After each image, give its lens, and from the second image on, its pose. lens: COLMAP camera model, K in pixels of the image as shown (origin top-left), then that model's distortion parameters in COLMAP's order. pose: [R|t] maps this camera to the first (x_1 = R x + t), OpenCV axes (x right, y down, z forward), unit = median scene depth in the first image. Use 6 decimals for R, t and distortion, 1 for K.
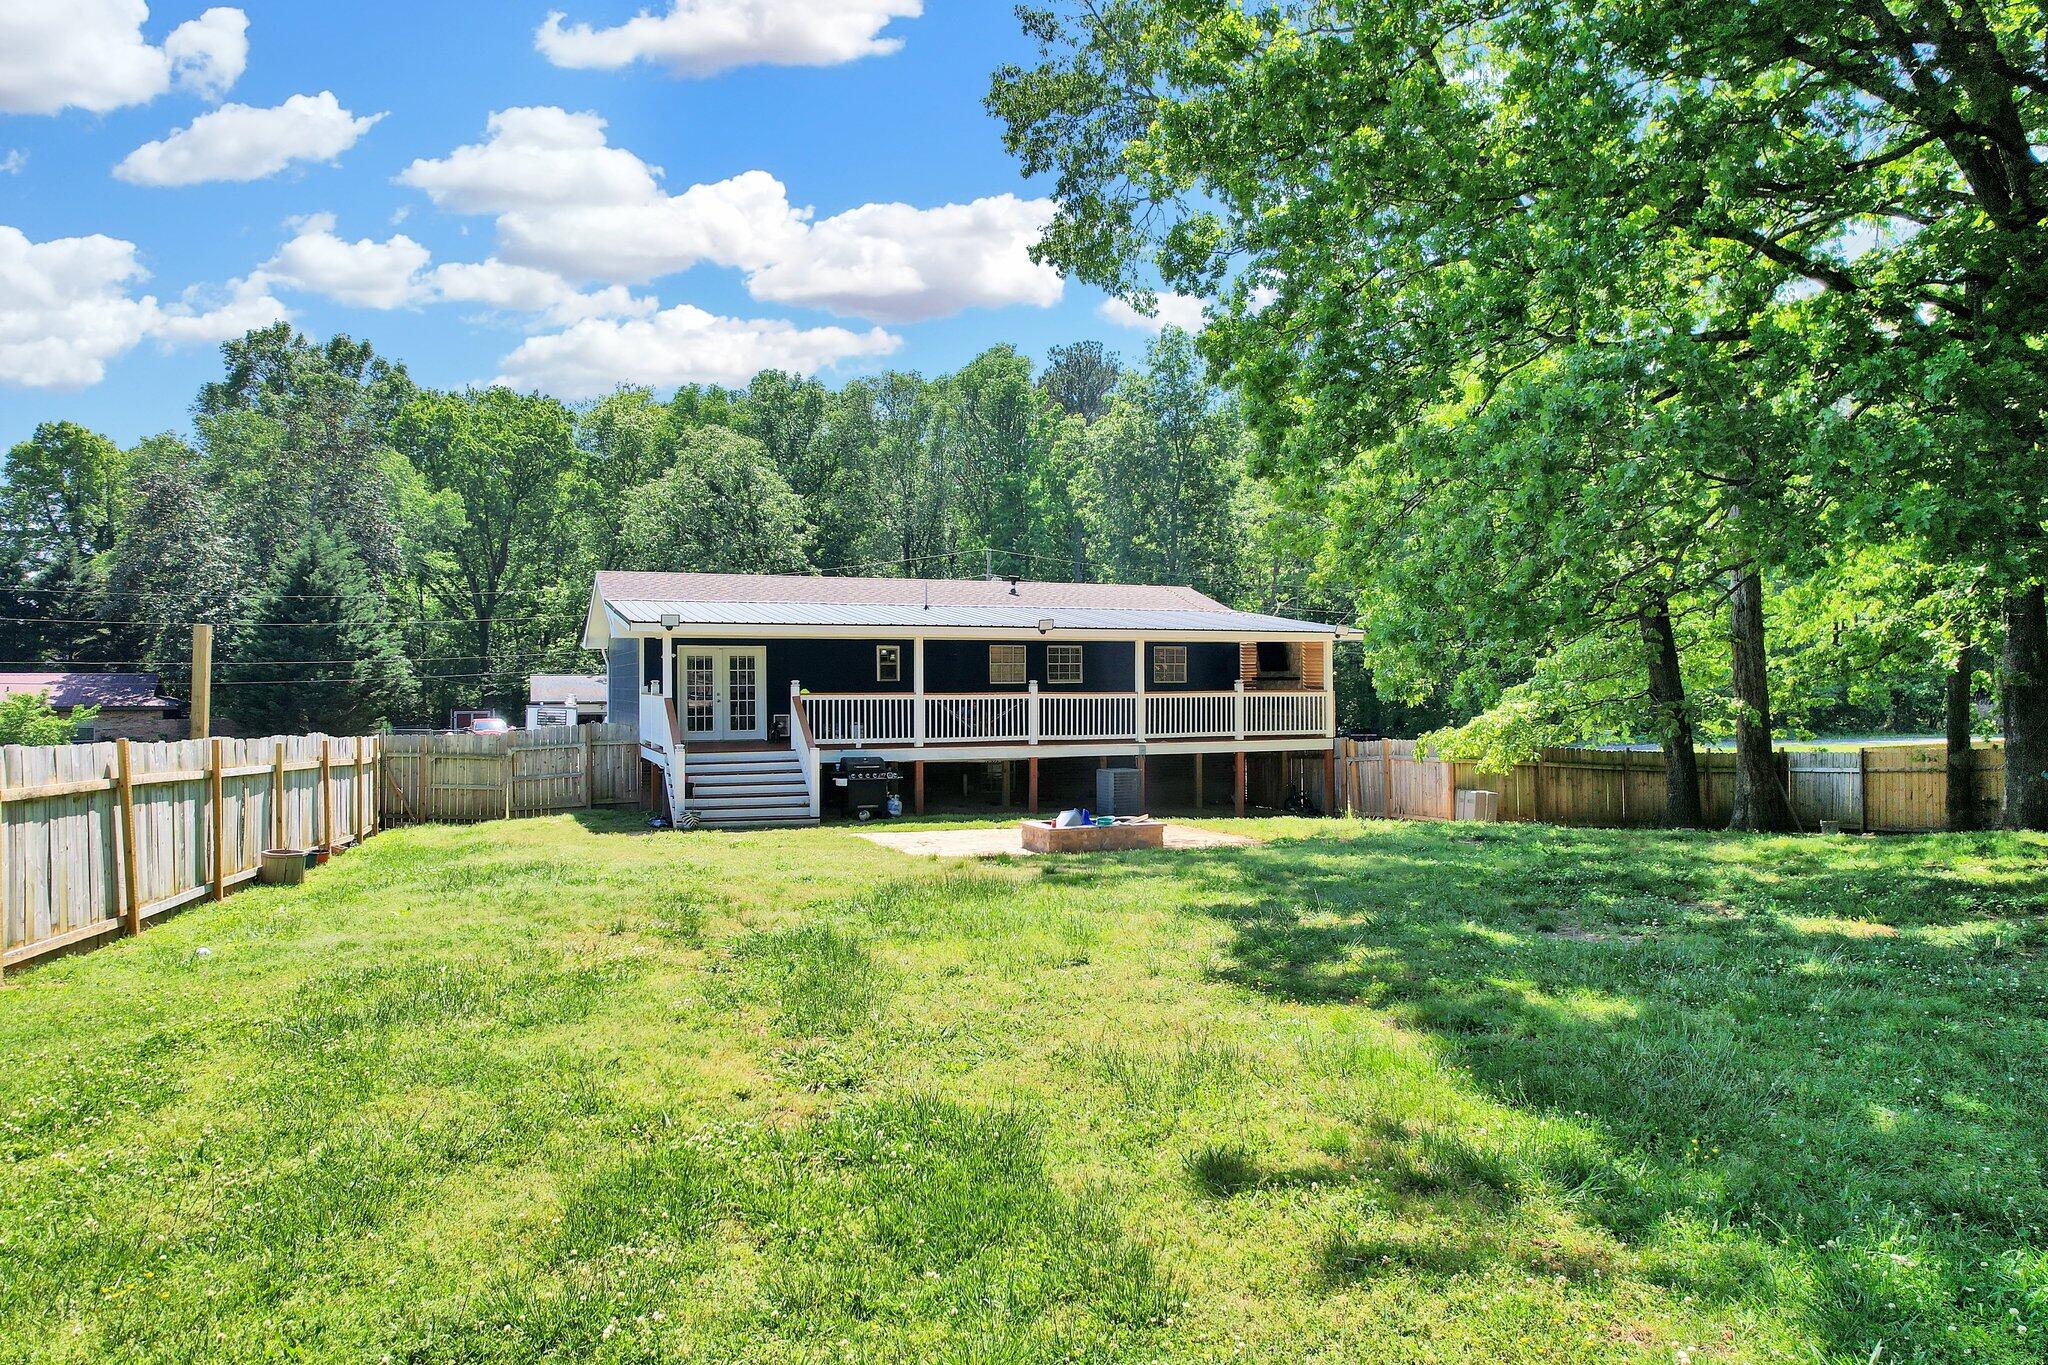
lens RADIAL K [[1307.1, 0, 1027.3], [0, 1307.1, 702.0], [0, 0, 1]] dist [-0.077627, 0.084391]
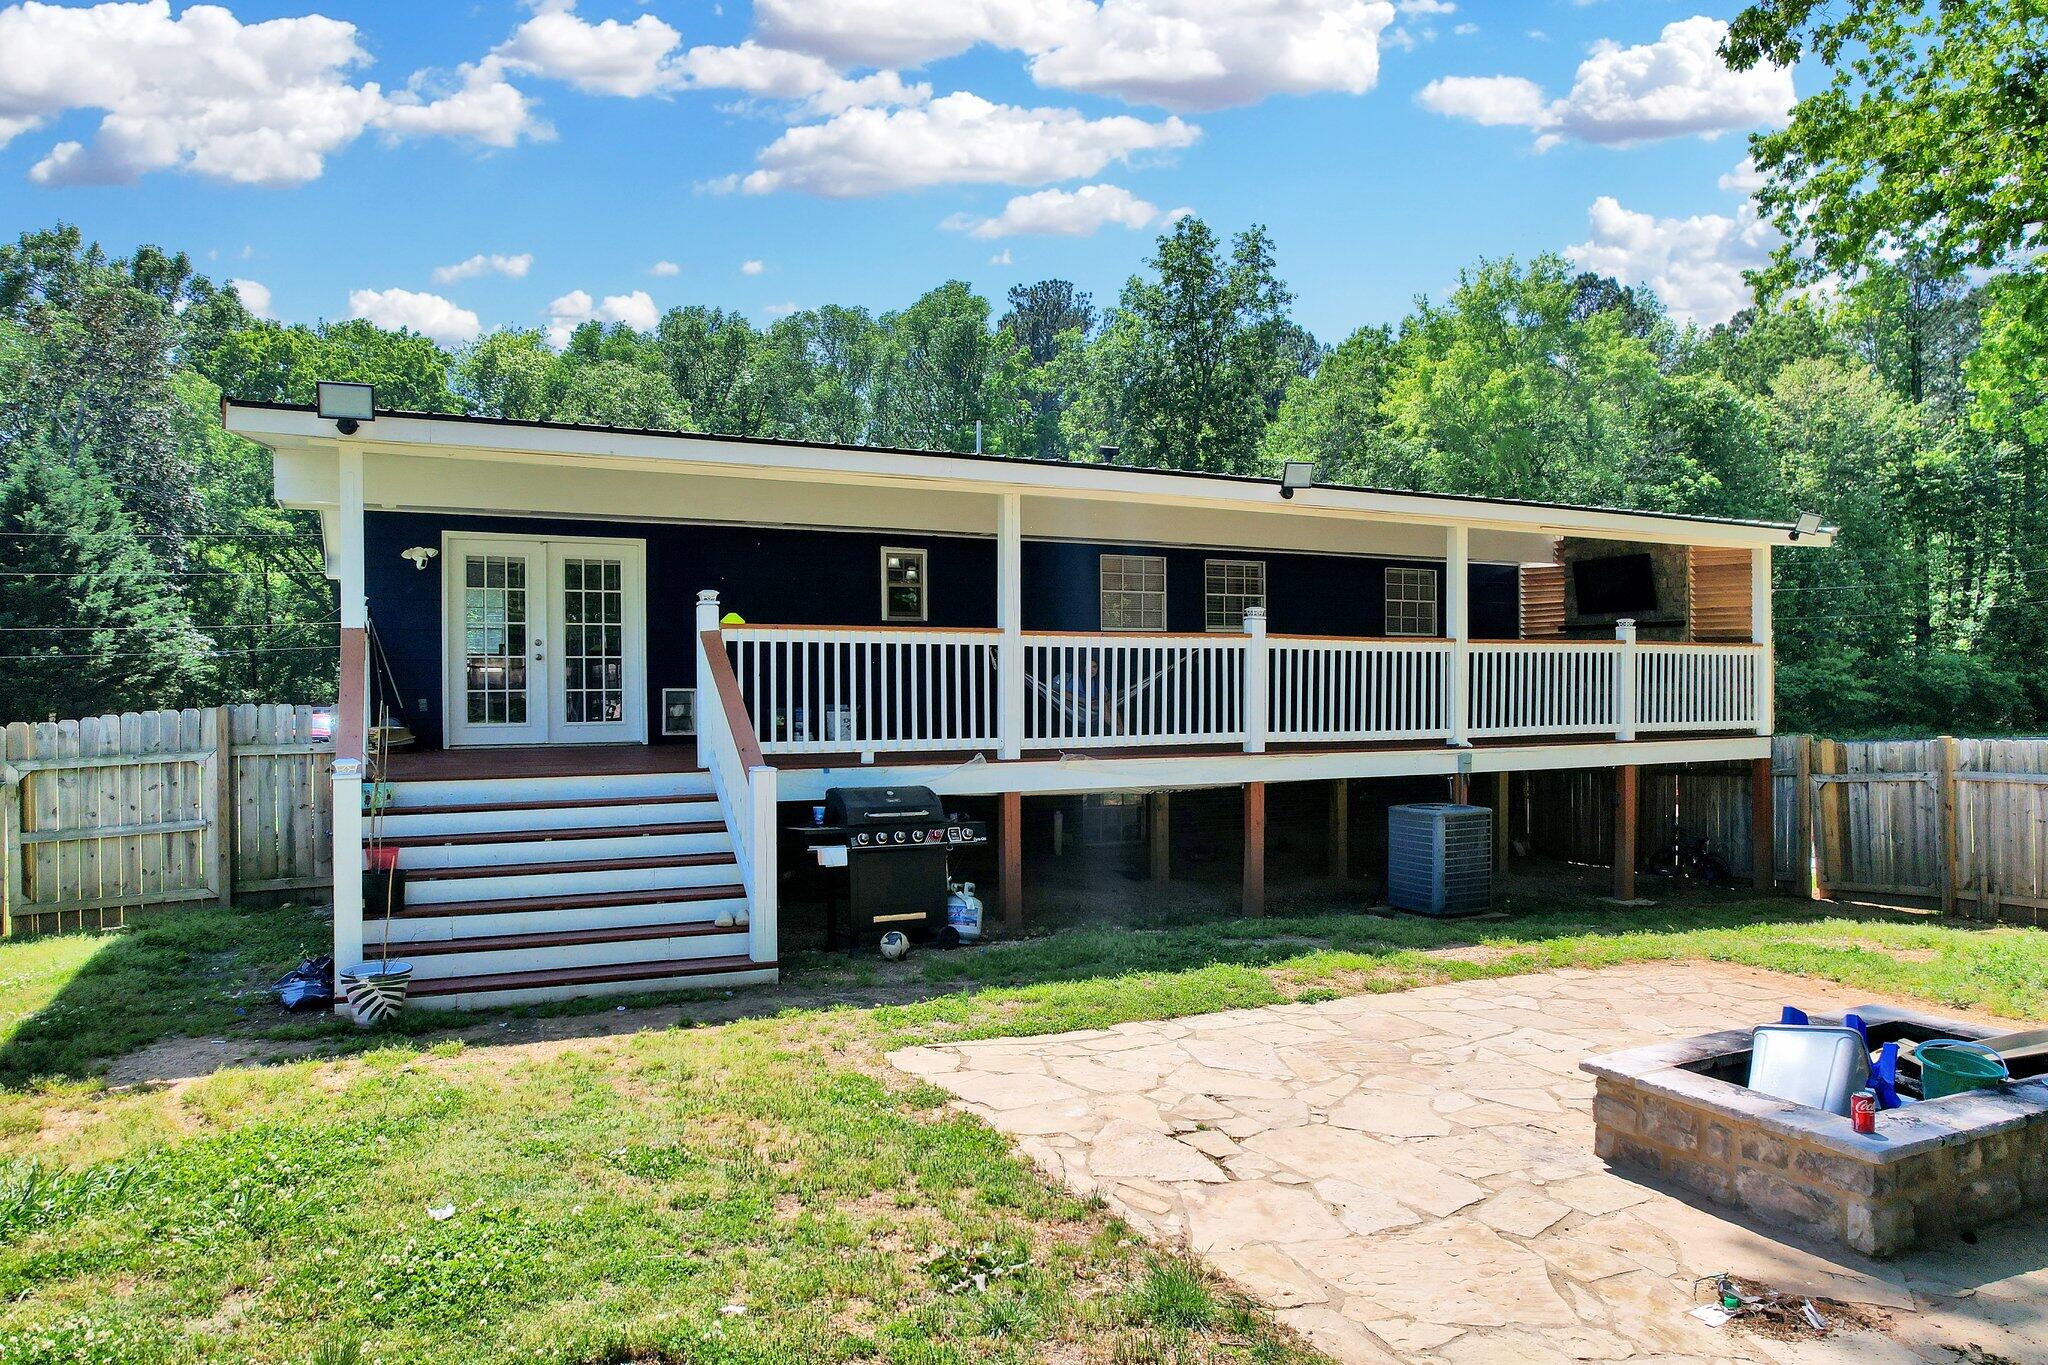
lens RADIAL K [[1307.1, 0, 1027.3], [0, 1307.1, 702.0], [0, 0, 1]] dist [-0.077627, 0.084391]
pose [[0.998207, -0.000954, 0.059847, -0.091733], [0.000925, 0.999999, 0.000517, 0.014154], [-0.059847, -0.000460, 0.998207, 0.524032]]
